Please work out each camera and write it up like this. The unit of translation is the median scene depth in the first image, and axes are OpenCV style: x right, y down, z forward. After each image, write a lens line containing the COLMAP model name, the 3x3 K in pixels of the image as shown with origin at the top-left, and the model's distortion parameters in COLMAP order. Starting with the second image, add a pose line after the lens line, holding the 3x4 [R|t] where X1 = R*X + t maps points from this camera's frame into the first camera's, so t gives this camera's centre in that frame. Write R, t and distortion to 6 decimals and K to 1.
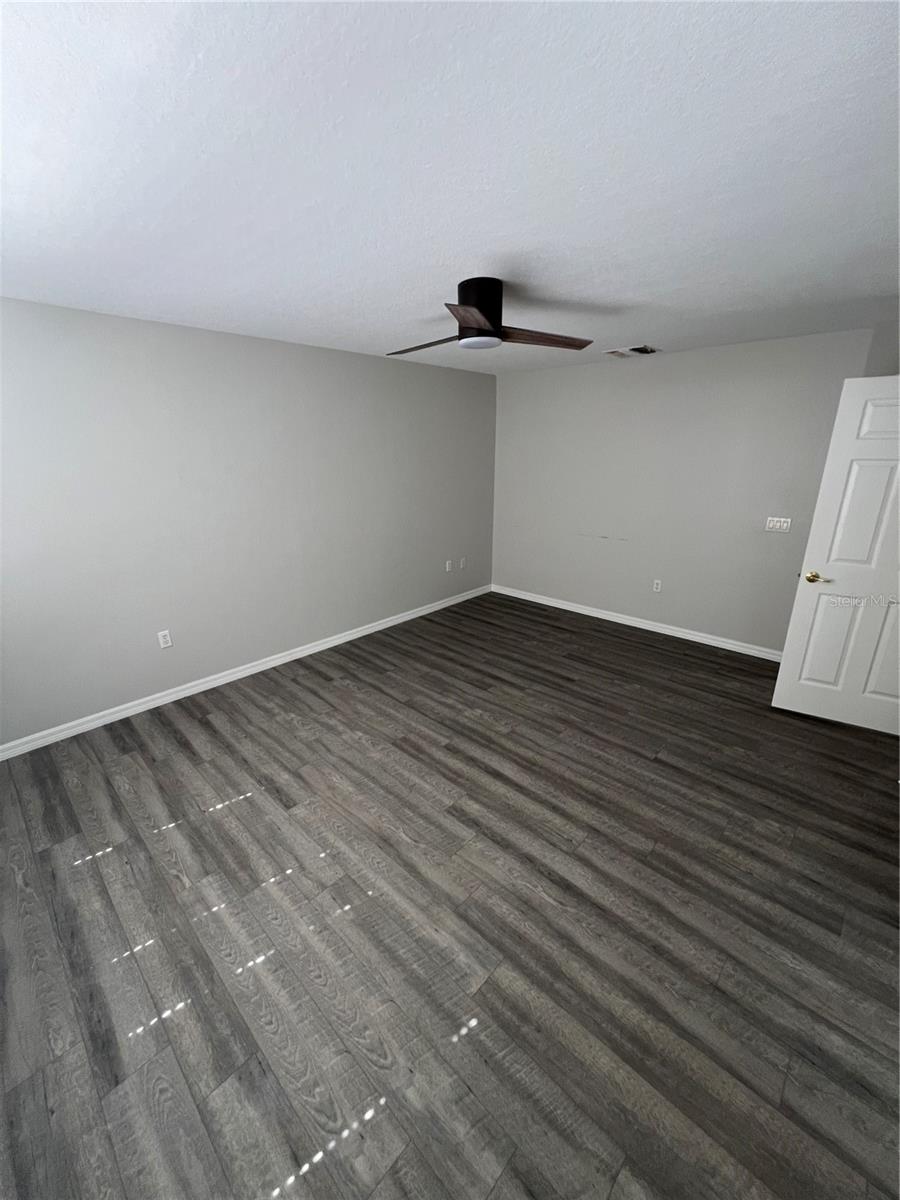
lens RADIAL K [[479.7, 0, 450.0], [0, 479.7, 600.0], [0, 0, 1]] dist [-0.003202, 0.000167]
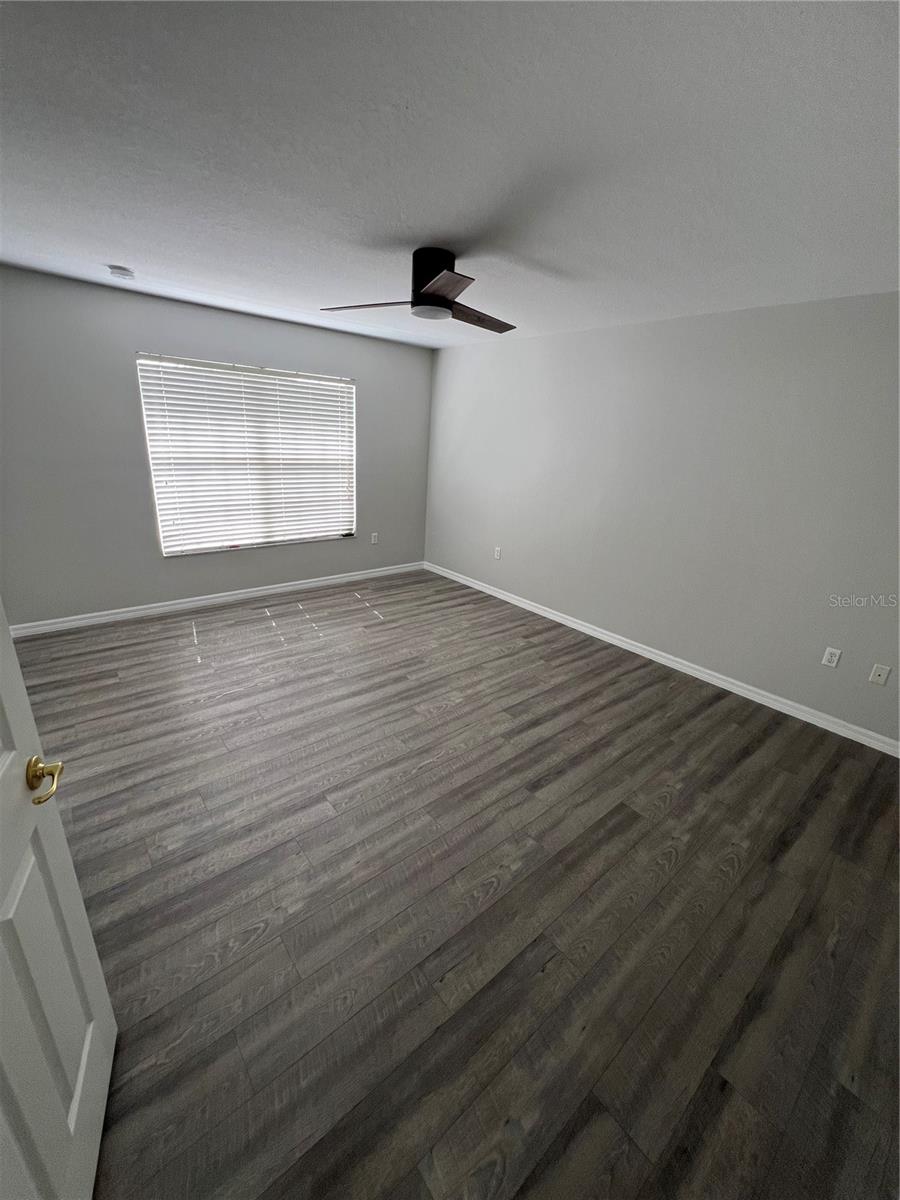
lens RADIAL K [[479.7, 0, 450.0], [0, 479.7, 600.0], [0, 0, 1]] dist [-0.003202, 0.000167]
pose [[-0.113902, 0.336361, -0.934820, 0.881231], [-0.357998, 0.863835, 0.354439, -0.271082], [0.926749, 0.375035, 0.022024, 0.883057]]
